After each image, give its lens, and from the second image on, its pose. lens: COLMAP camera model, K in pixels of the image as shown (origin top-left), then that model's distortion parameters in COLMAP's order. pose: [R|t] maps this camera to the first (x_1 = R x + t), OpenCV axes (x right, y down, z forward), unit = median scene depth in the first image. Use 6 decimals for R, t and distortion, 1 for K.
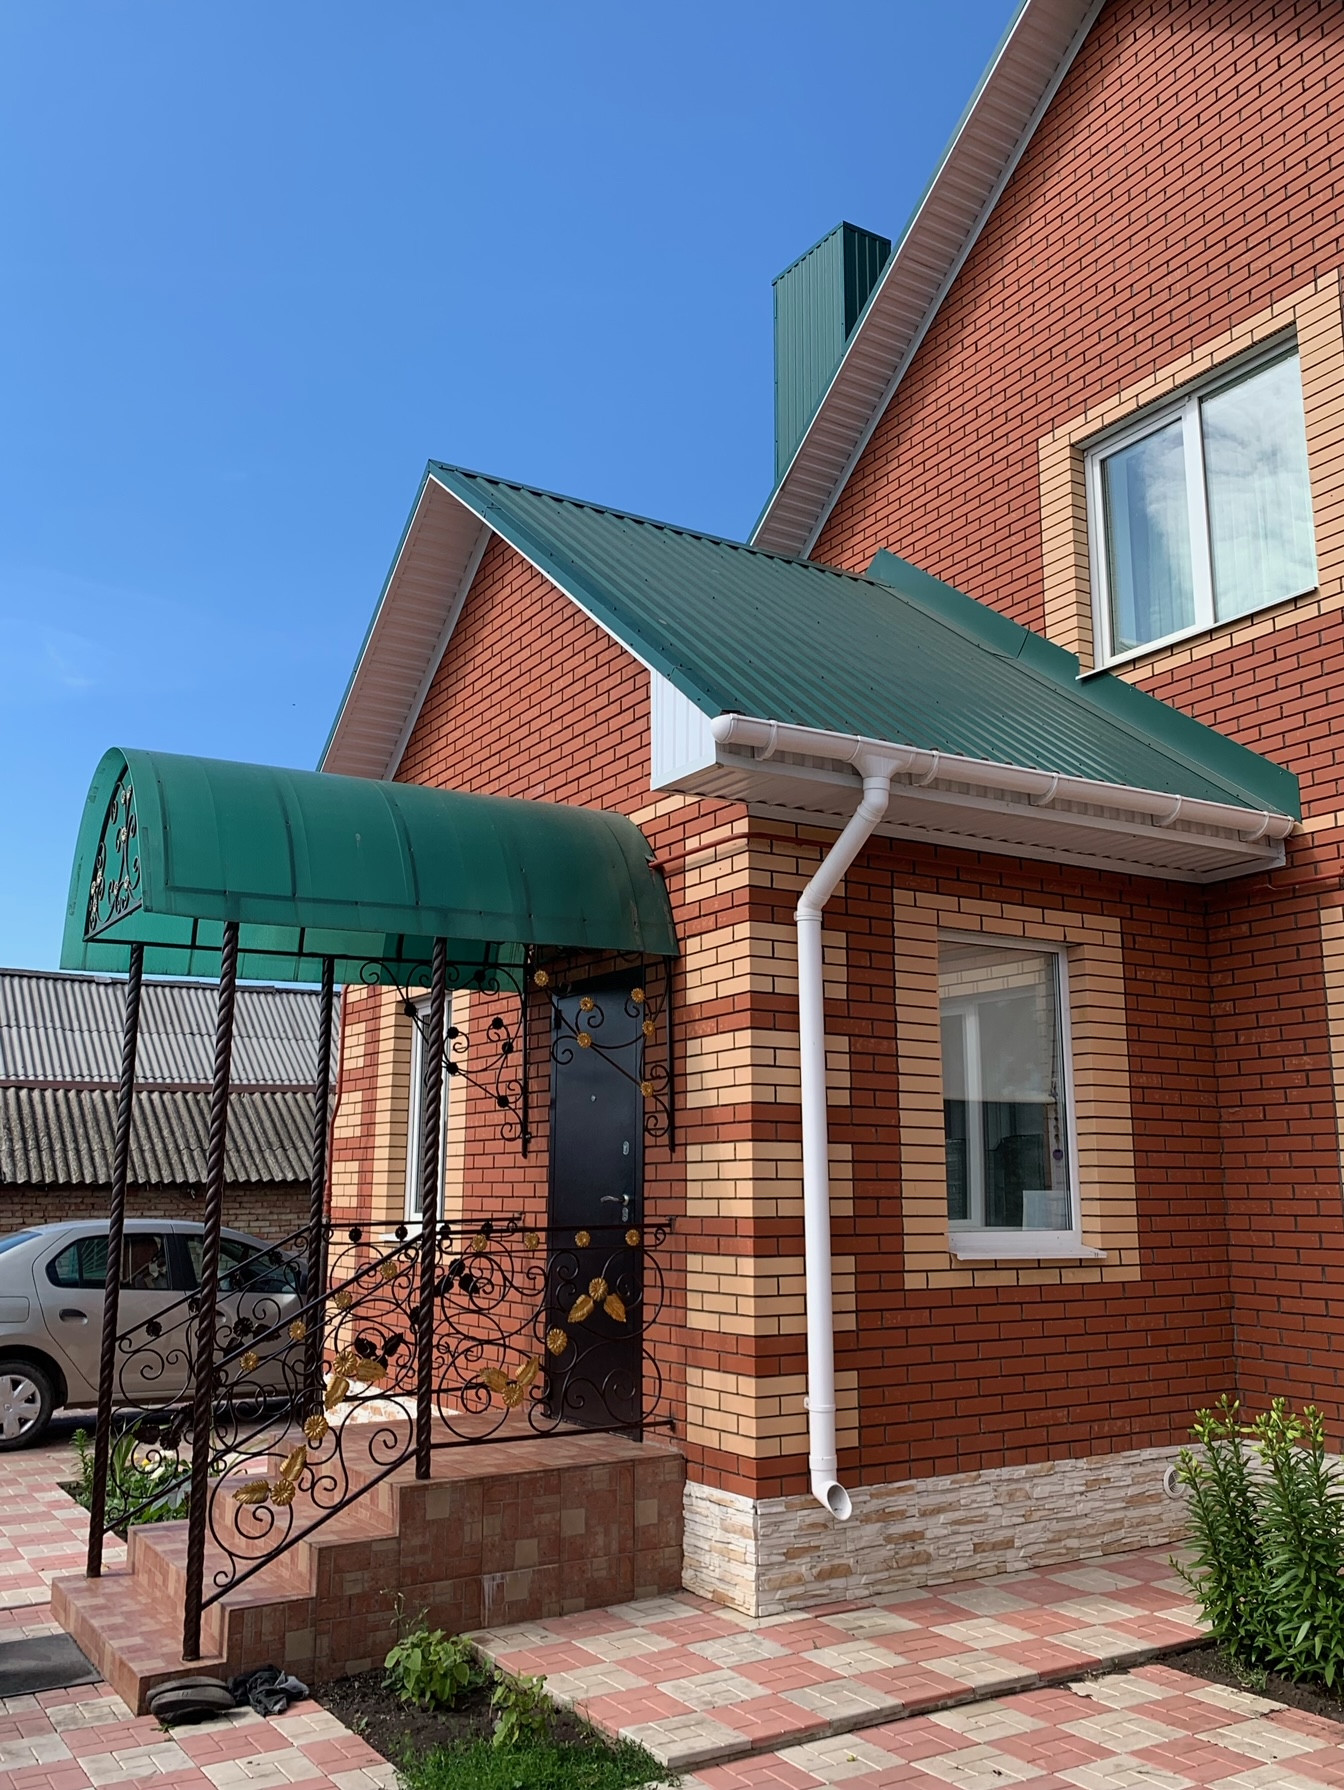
lens RADIAL K [[1504.2, 0, 672.0], [0, 1504.2, 895.0], [0, 0, 1]] dist [-0.002266, 0.001506]
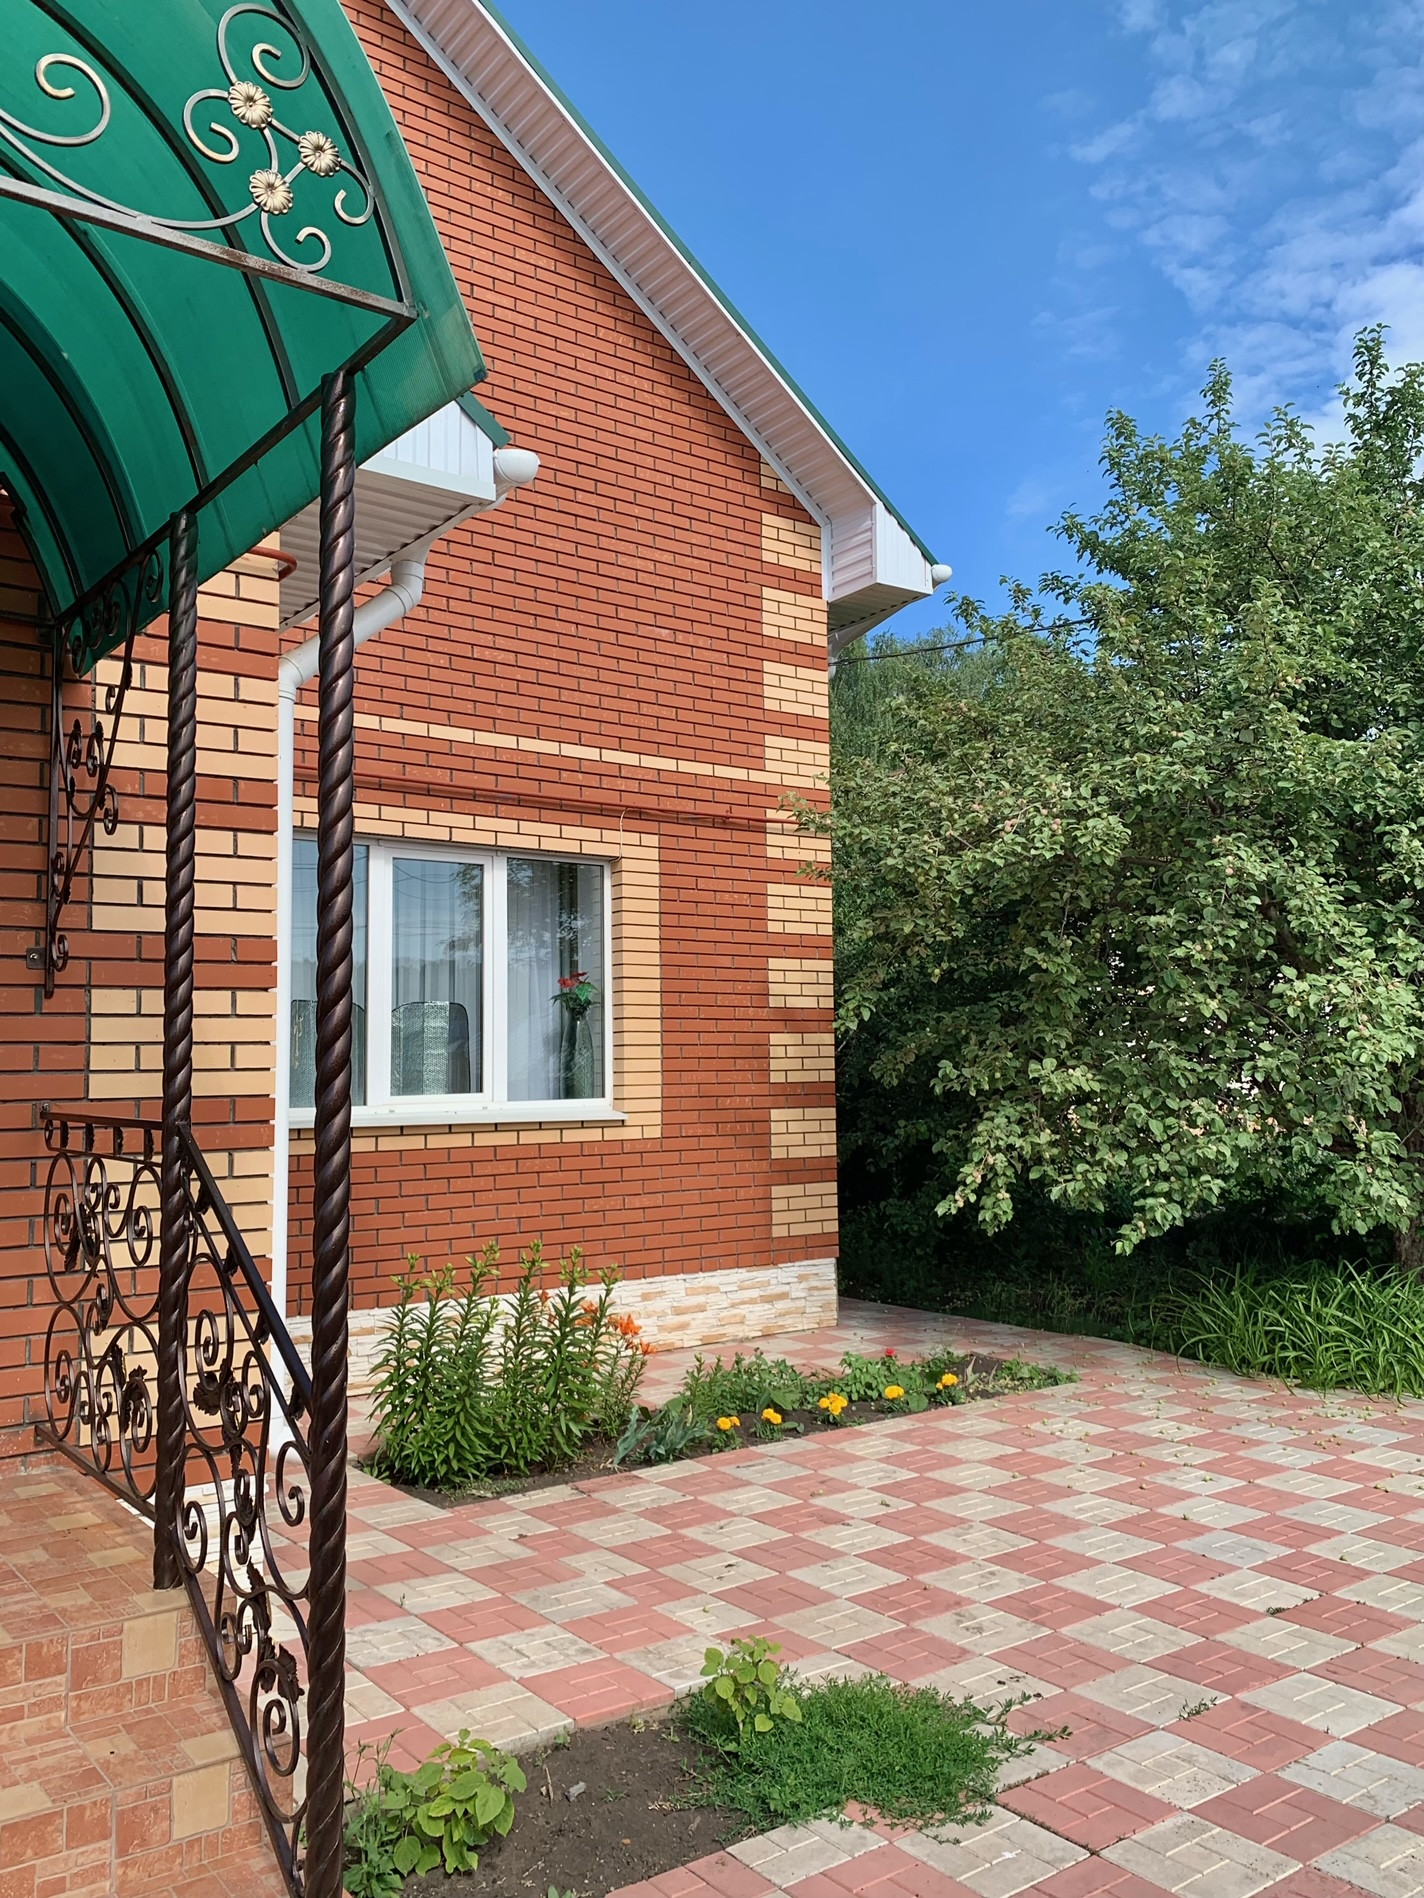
lens RADIAL K [[1595.0, 0, 712.0], [0, 1595.0, 949.0], [0, 0, 1]] dist [-0.002266, 0.001506]
pose [[-0.071222, 0.075231, 0.994619, -0.855765], [-0.170778, 0.981508, -0.086468, 0.209268], [-0.982732, -0.176017, -0.057058, 1.006169]]
